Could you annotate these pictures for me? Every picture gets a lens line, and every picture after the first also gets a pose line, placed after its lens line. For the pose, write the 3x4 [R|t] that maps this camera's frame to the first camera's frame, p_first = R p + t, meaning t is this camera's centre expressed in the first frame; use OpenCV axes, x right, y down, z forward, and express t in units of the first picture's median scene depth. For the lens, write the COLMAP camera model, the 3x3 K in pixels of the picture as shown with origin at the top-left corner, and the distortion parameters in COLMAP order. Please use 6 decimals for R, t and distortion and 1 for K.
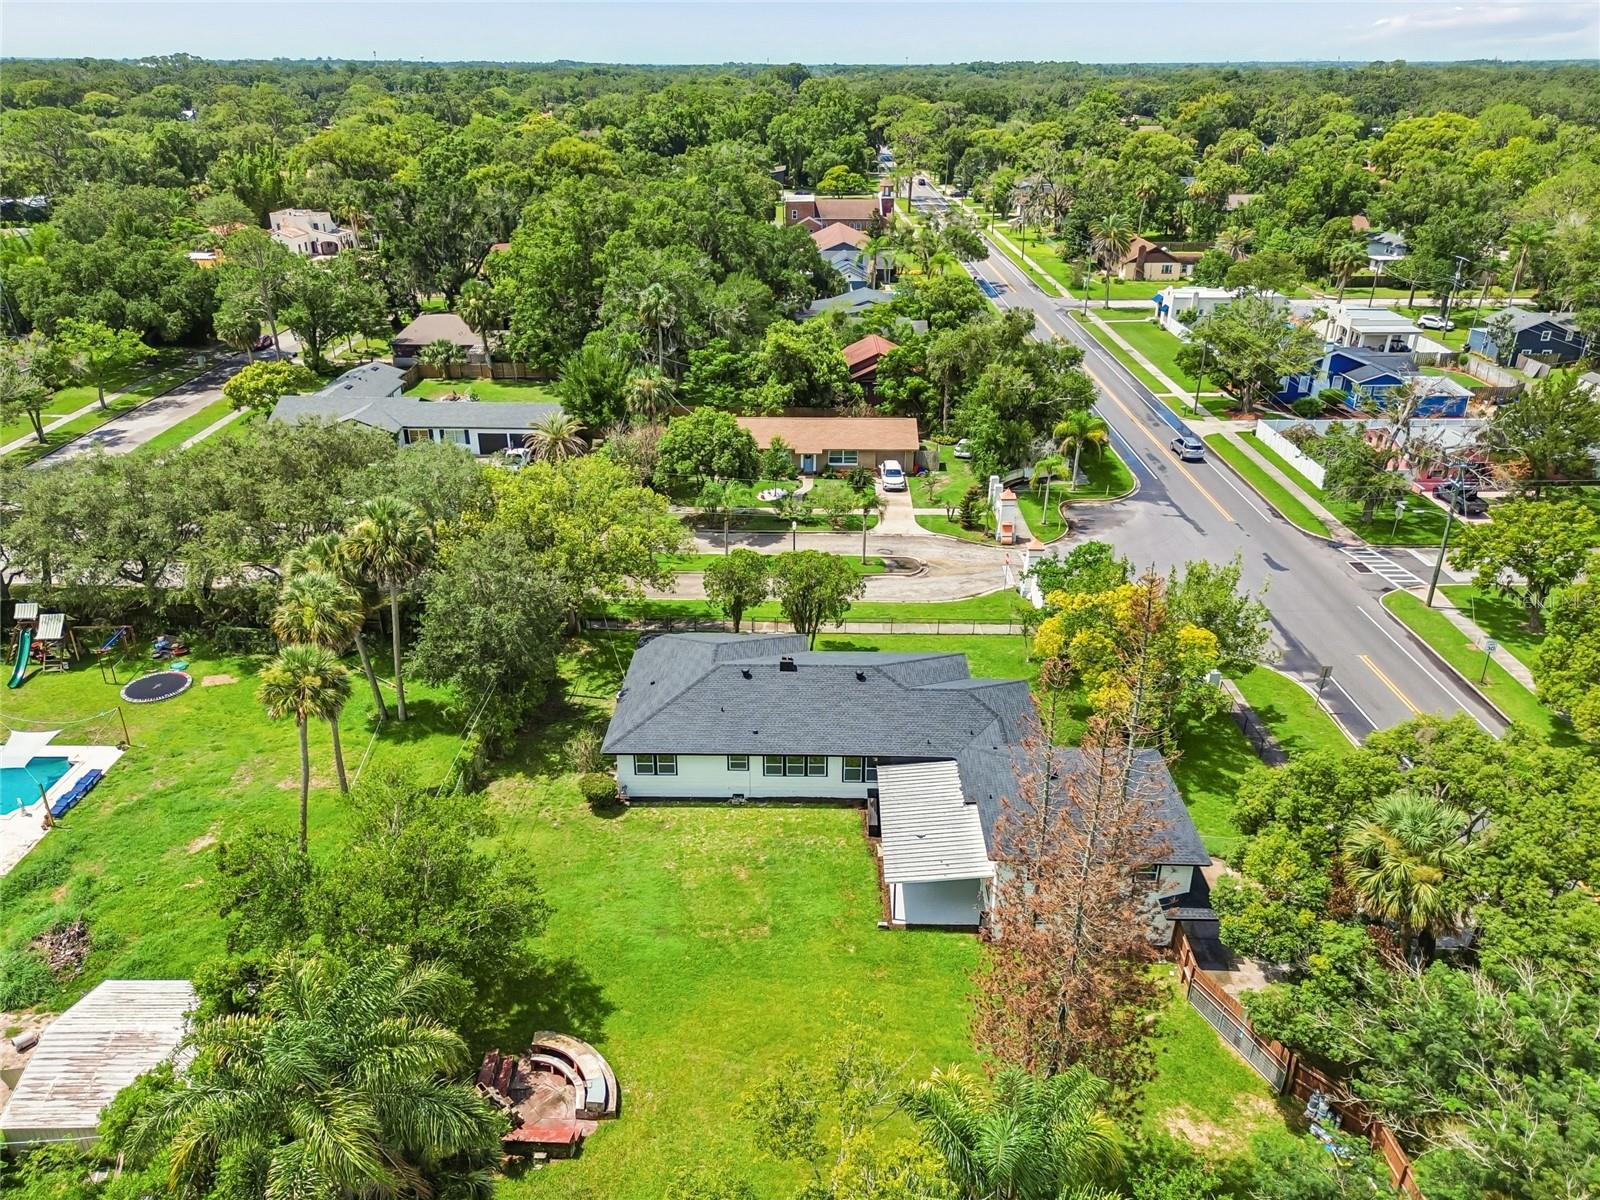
lens RADIAL K [[1151.6, 0, 795.2], [0, 1151.6, 599.6], [0, 0, 1]] dist [0.065817, -0.060804]
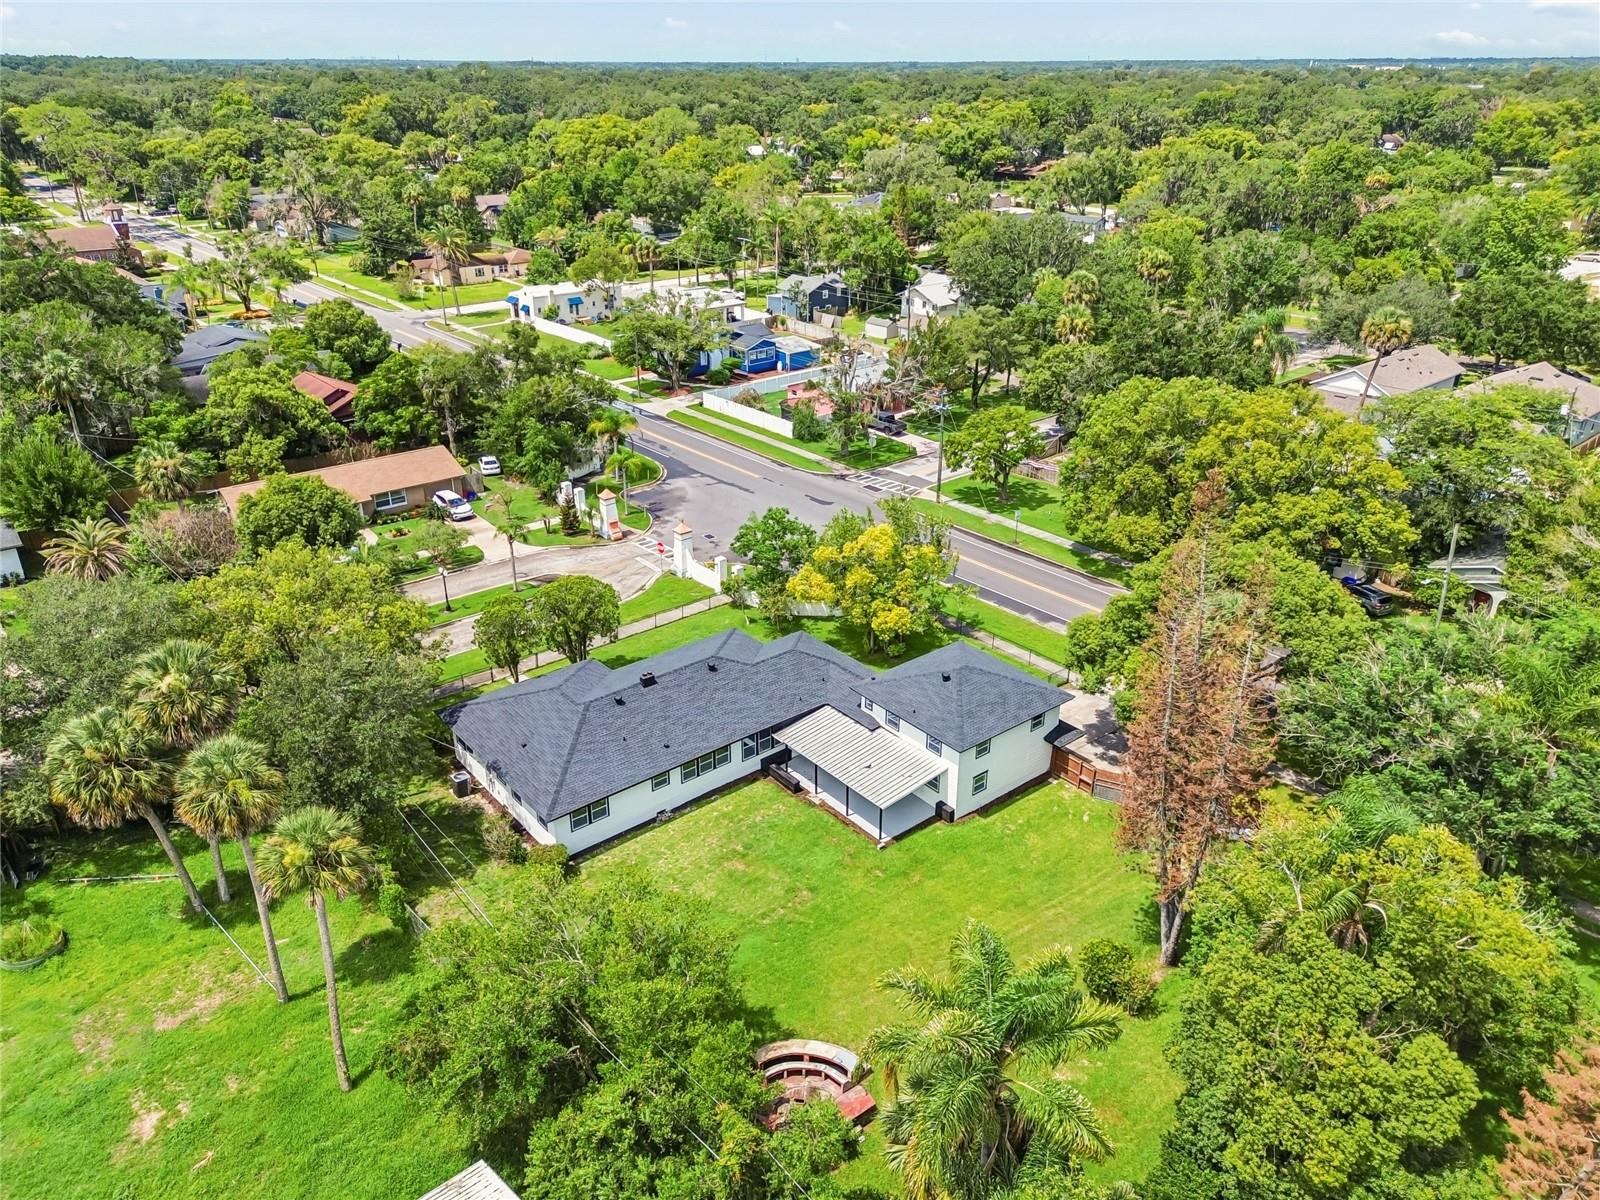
lens RADIAL K [[1151.6, 0, 795.2], [0, 1151.6, 599.6], [0, 0, 1]] dist [0.065817, -0.060804]
pose [[0.757775, -0.274827, 0.591817, -0.304903], [0.273035, 0.957307, 0.094953, -0.046096], [-0.592646, 0.089633, 0.800460, 0.047643]]
